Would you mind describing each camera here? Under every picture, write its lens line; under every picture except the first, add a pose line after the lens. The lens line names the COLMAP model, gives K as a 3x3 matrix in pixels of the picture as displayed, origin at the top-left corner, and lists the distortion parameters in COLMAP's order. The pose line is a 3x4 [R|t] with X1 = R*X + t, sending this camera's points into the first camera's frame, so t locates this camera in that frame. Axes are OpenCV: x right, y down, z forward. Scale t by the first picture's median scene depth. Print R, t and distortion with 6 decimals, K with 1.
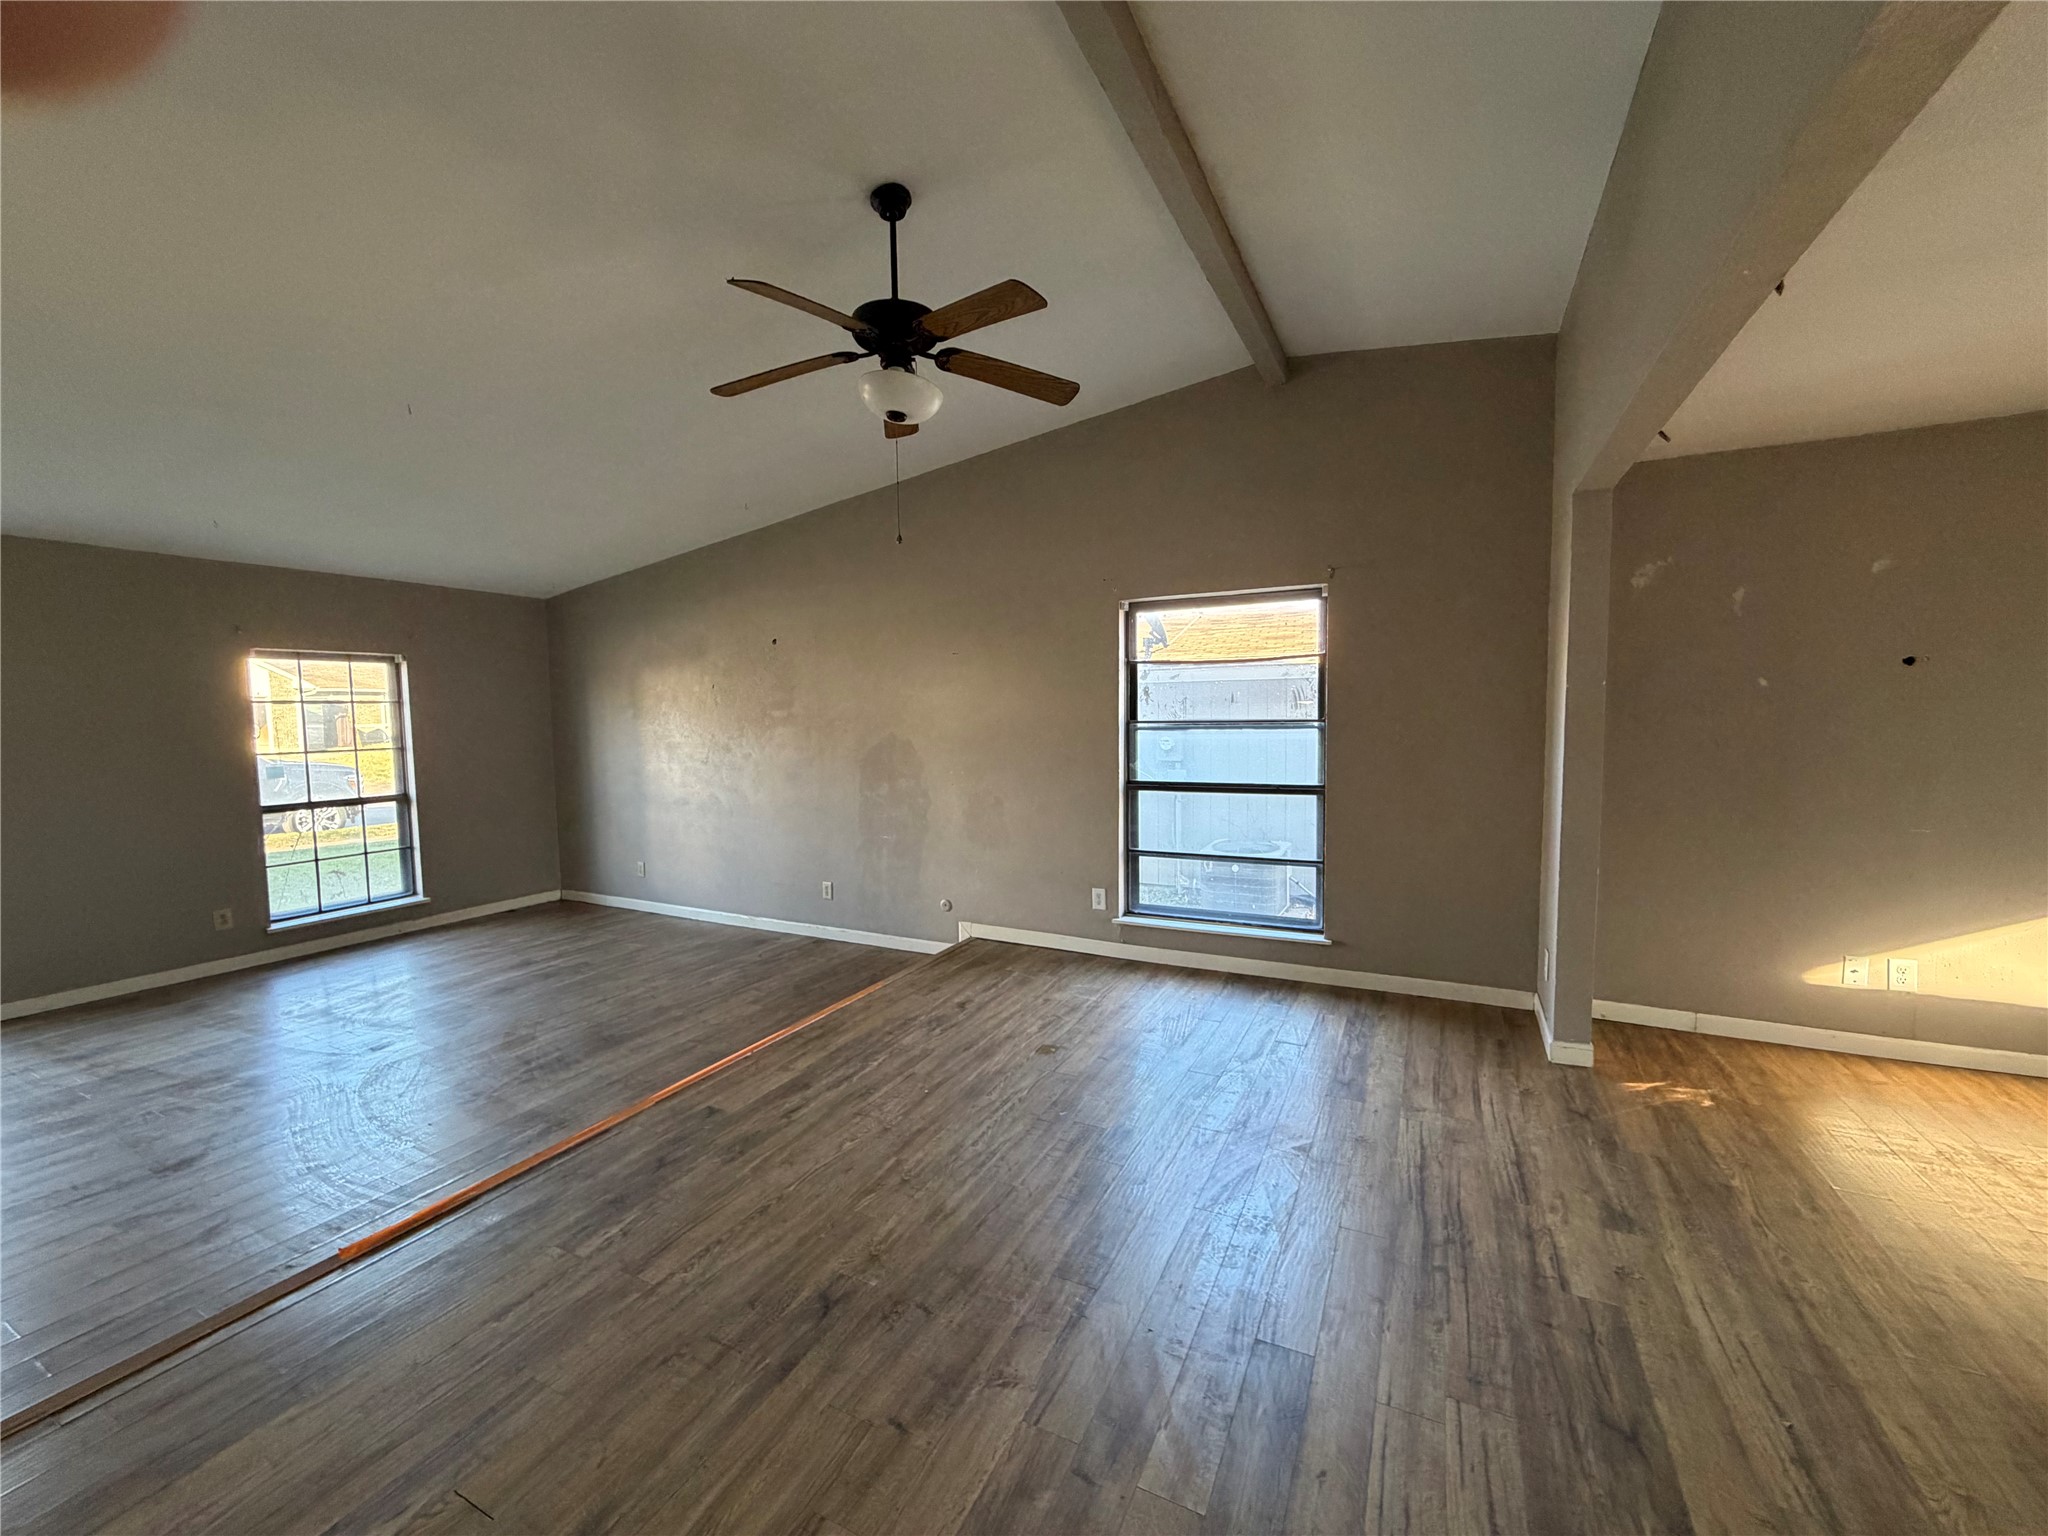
lens RADIAL K [[817.8, 0, 1017.1], [0, 817.8, 768.1], [0, 0, 1]] dist [-0.002378, 0.001822]
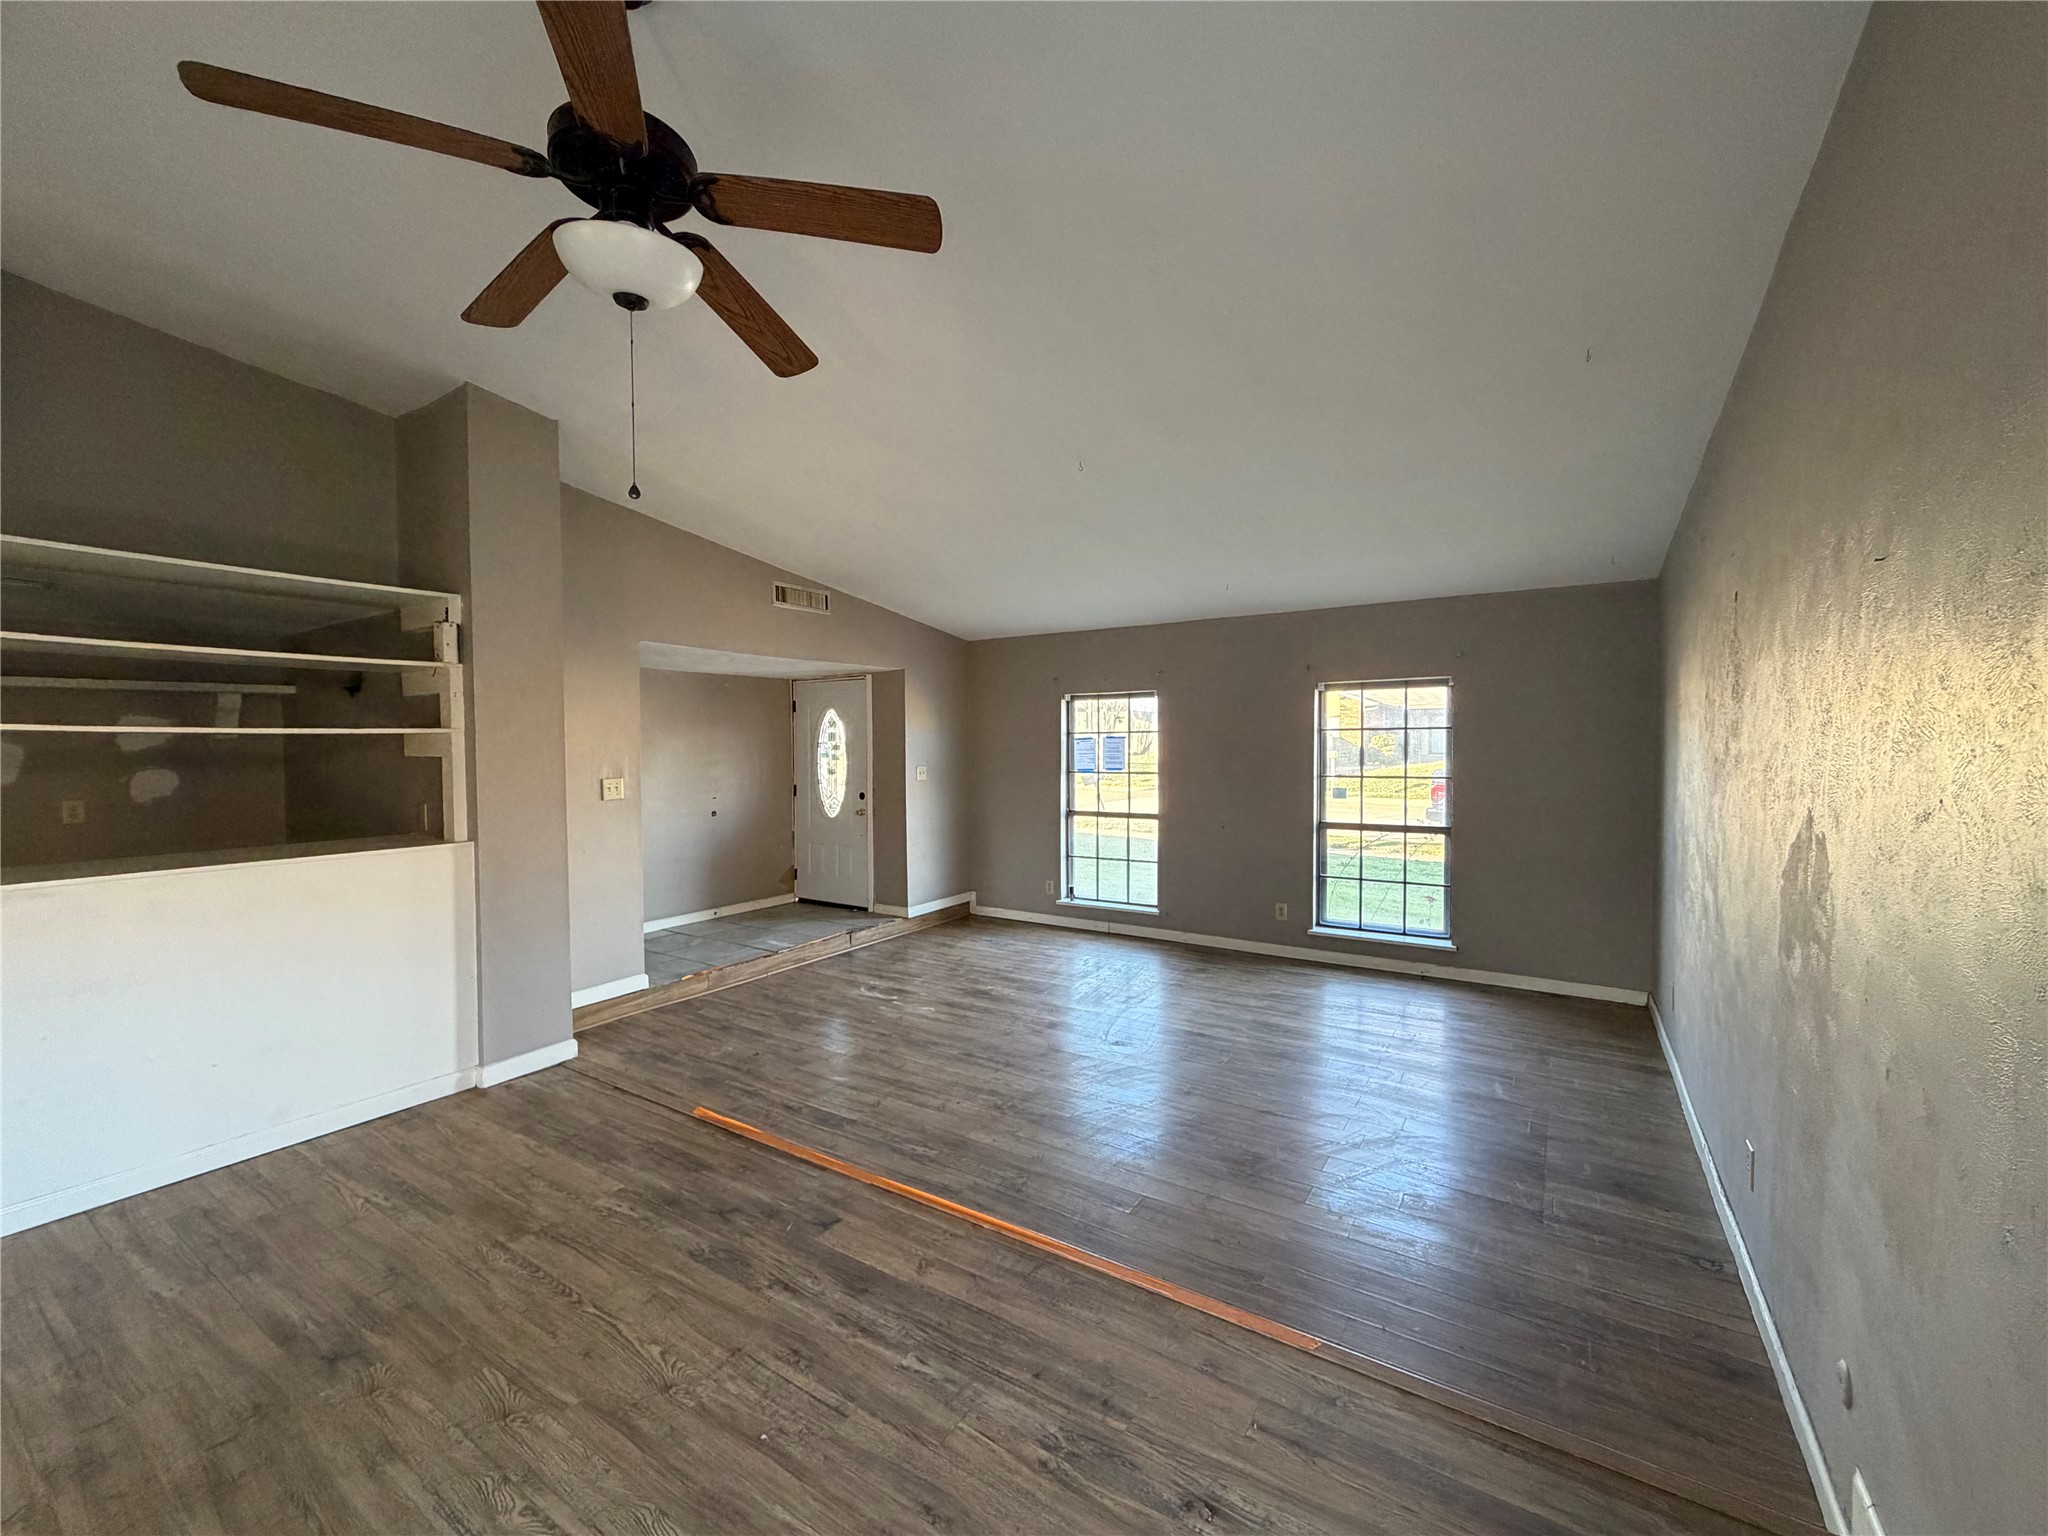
lens RADIAL K [[817.8, 0, 1024.9], [0, 817.8, 757.3], [0, 0, 1]] dist [-0.002378, 0.001822]
pose [[-0.101770, 0.029655, -0.994366, 0.399891], [-0.061395, 0.997463, 0.036030, -0.096860], [0.992912, 0.064716, -0.099692, 1.162053]]
